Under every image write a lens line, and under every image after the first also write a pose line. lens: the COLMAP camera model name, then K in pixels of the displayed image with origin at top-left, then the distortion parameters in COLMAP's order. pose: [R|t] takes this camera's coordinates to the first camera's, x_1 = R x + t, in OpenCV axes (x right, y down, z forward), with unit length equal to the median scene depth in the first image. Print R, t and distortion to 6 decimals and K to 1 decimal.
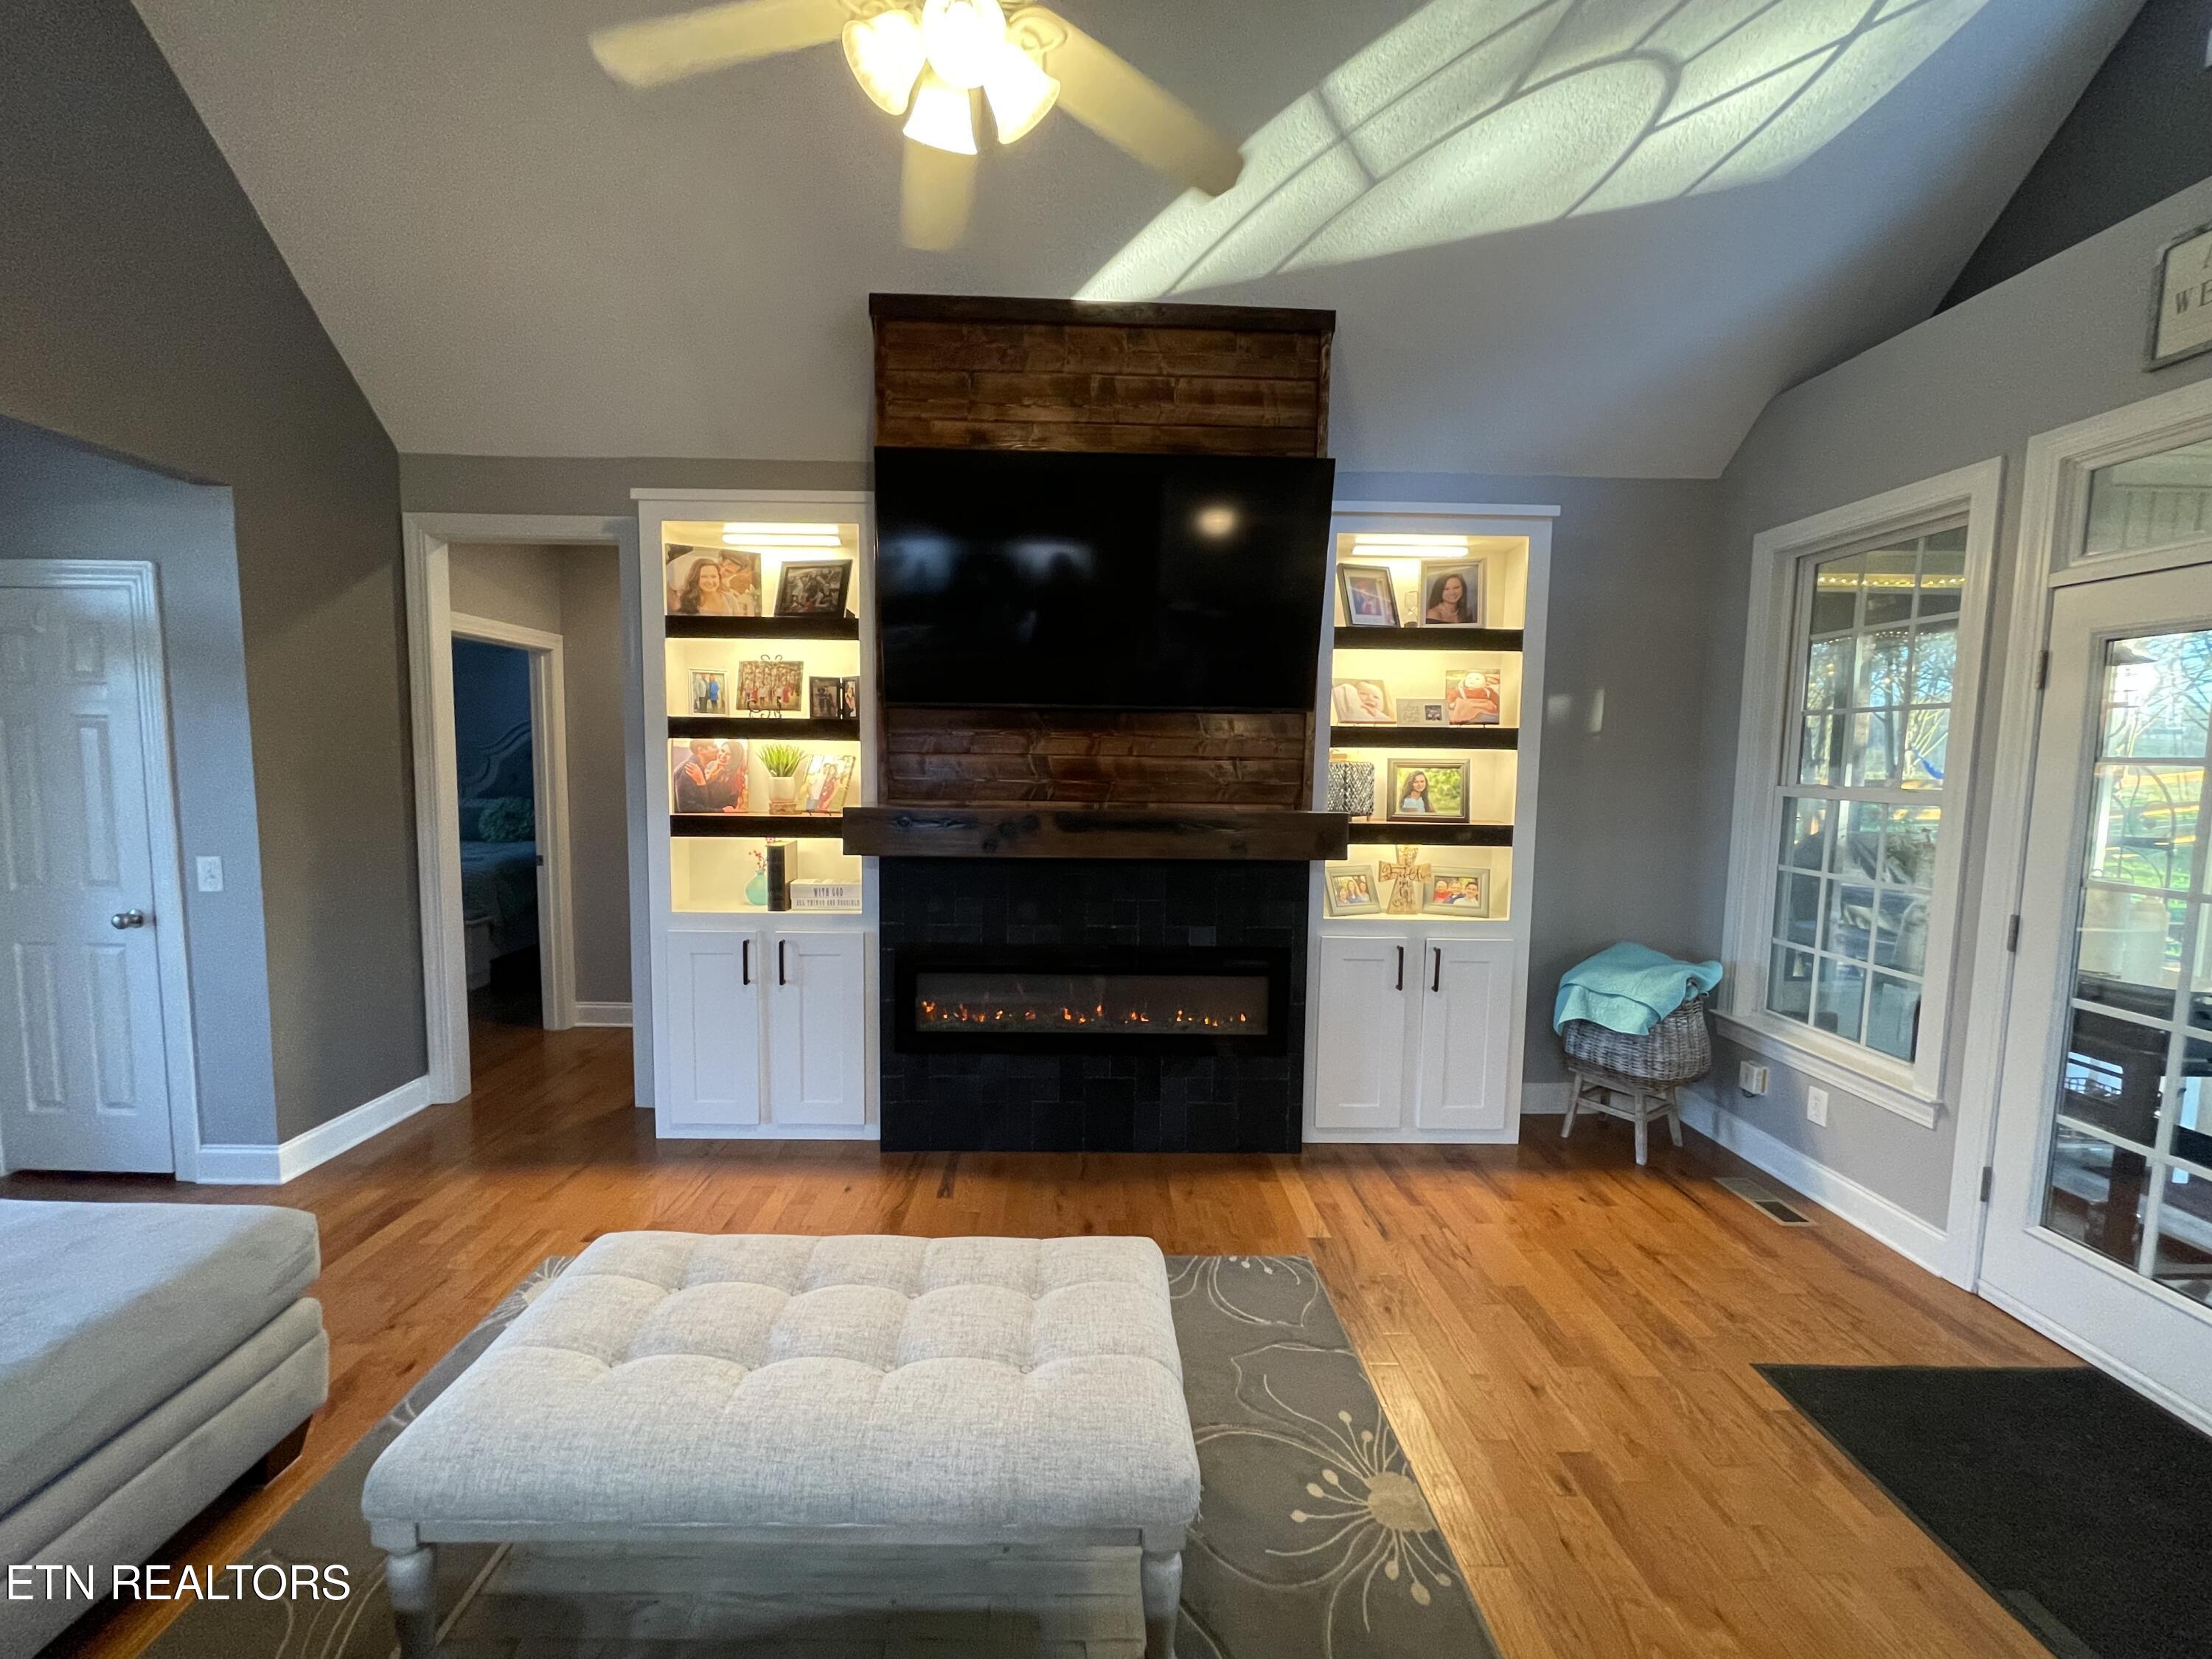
lens RADIAL K [[899.0, 0, 1092.4], [0, 899.0, 825.0], [0, 0, 1]] dist [-0.004655, 0.001402]
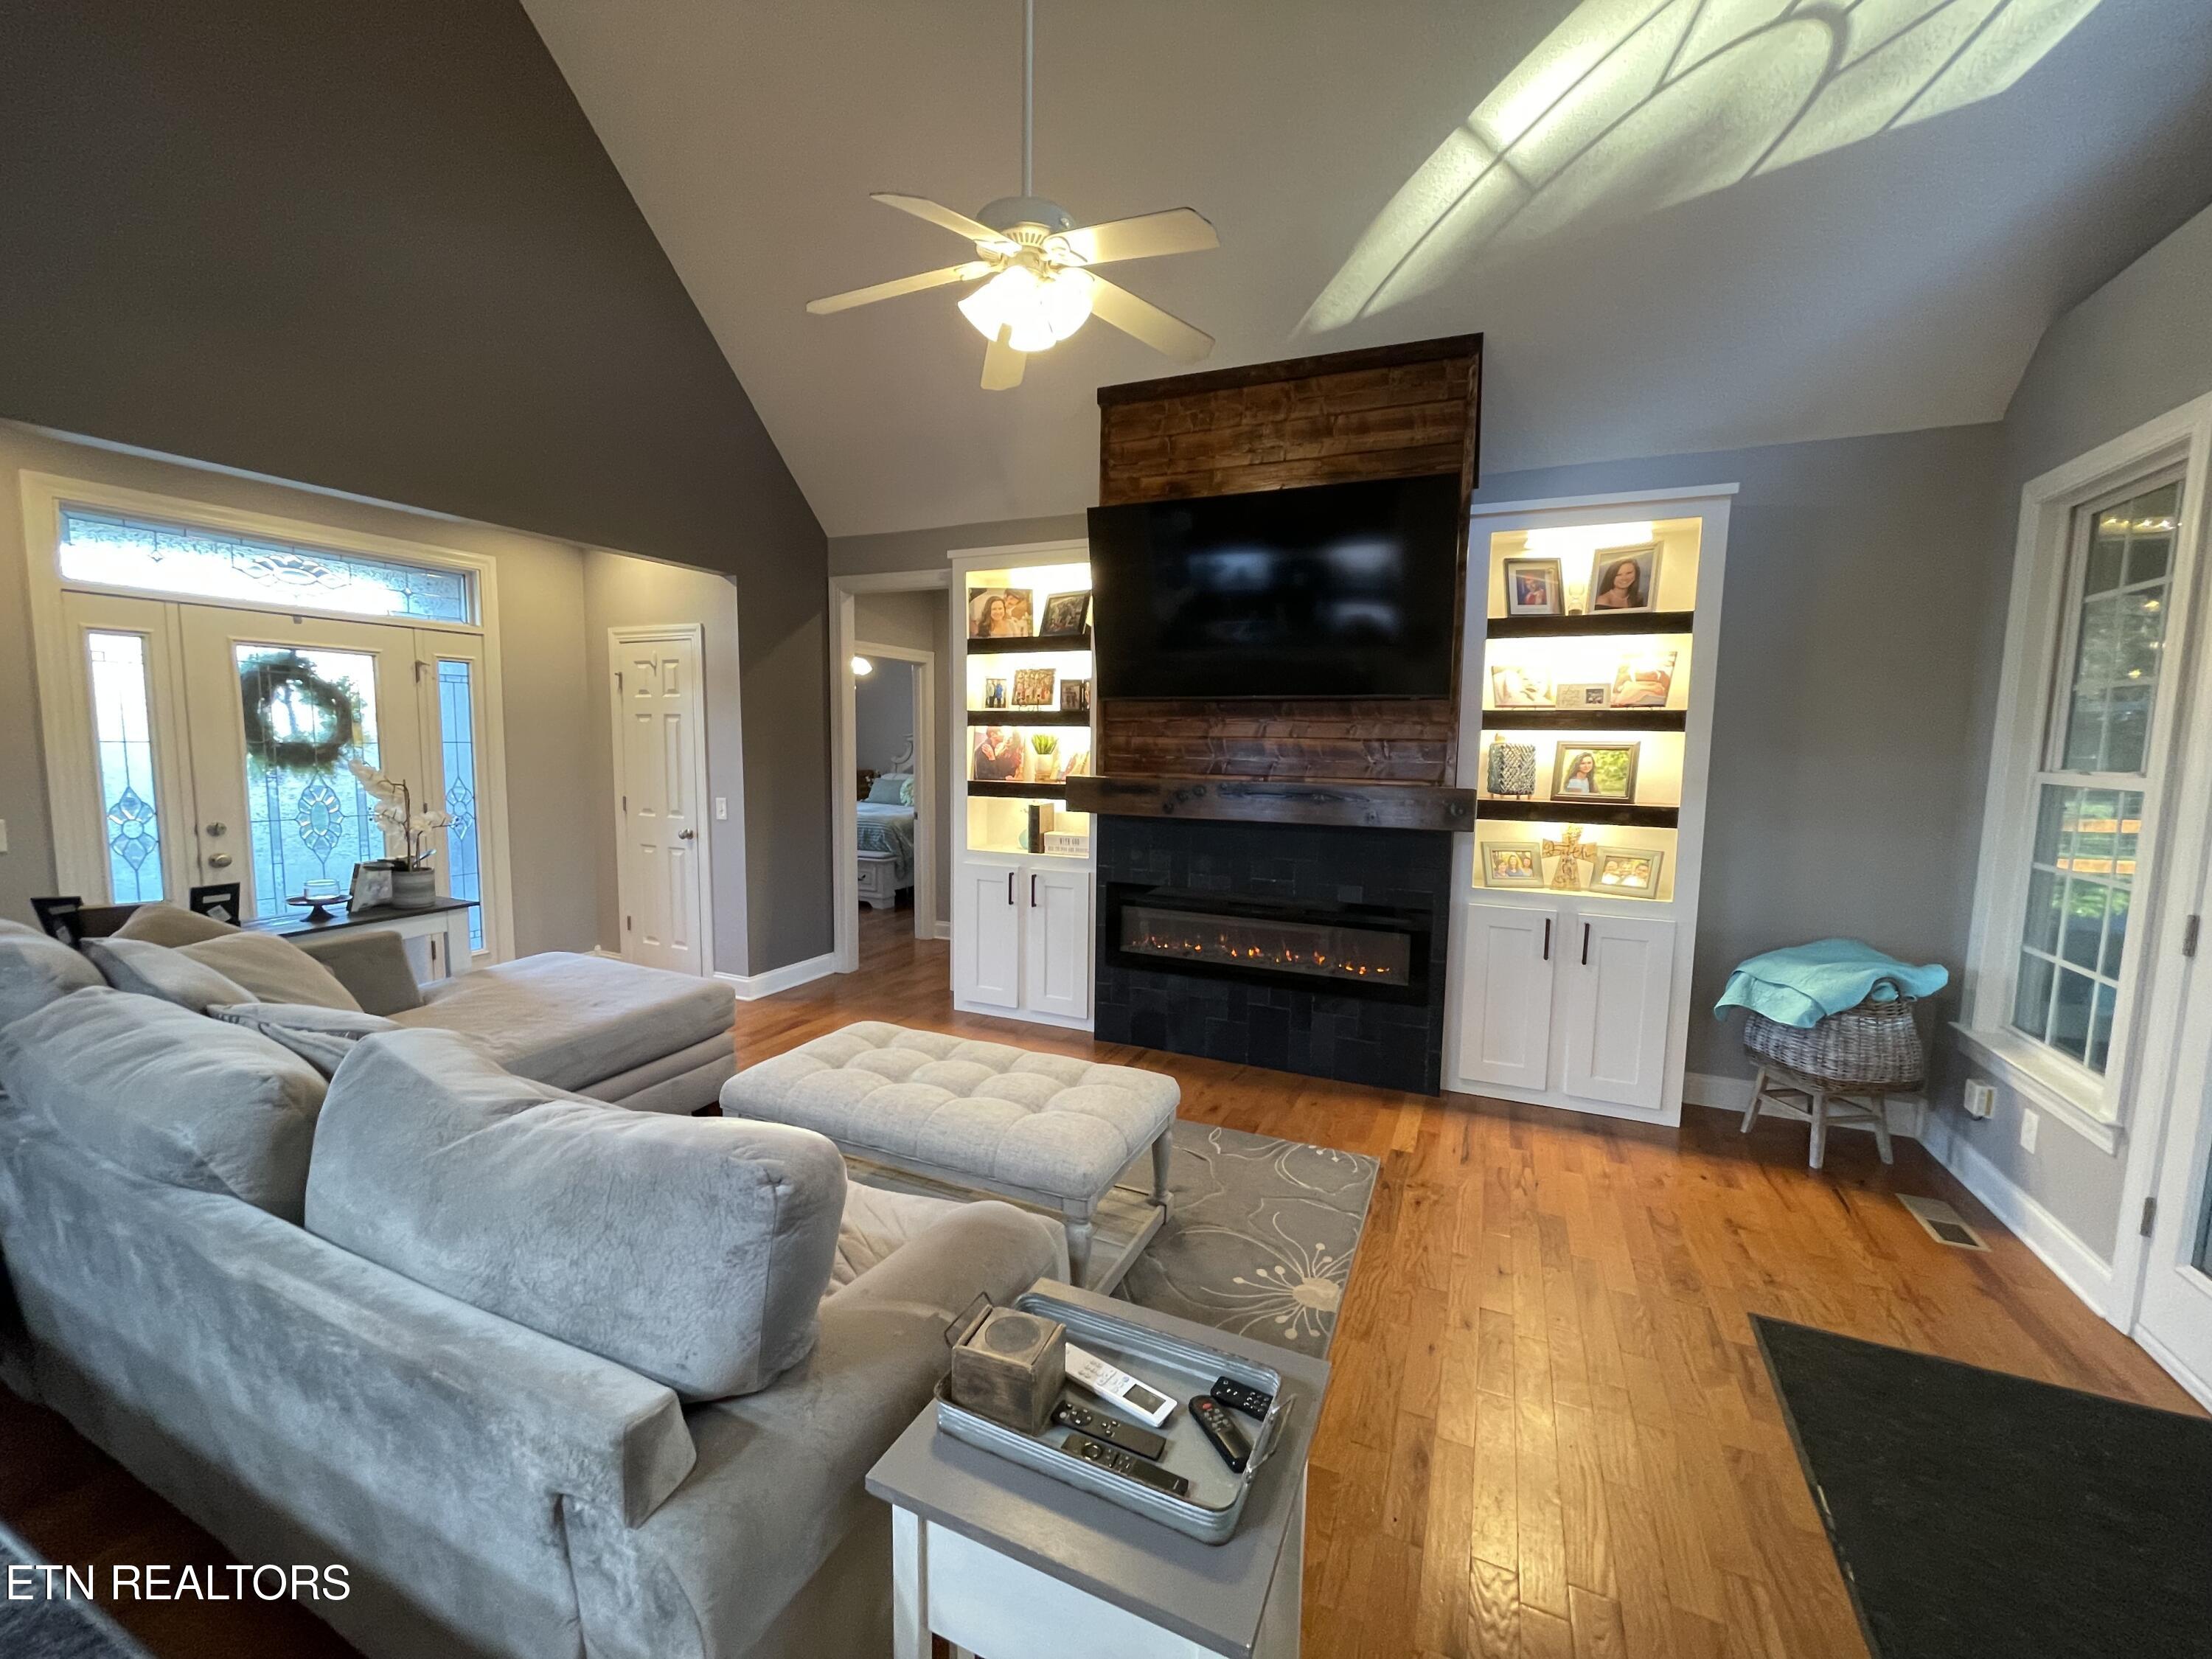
lens RADIAL K [[899.0, 0, 1092.5], [0, 899.0, 825.6], [0, 0, 1]] dist [-0.004655, 0.001402]
pose [[0.902589, 0.040215, -0.428620, 0.316221], [-0.035576, 0.999190, 0.018833, 0.025727], [0.429030, -0.001750, 0.903288, -0.189259]]
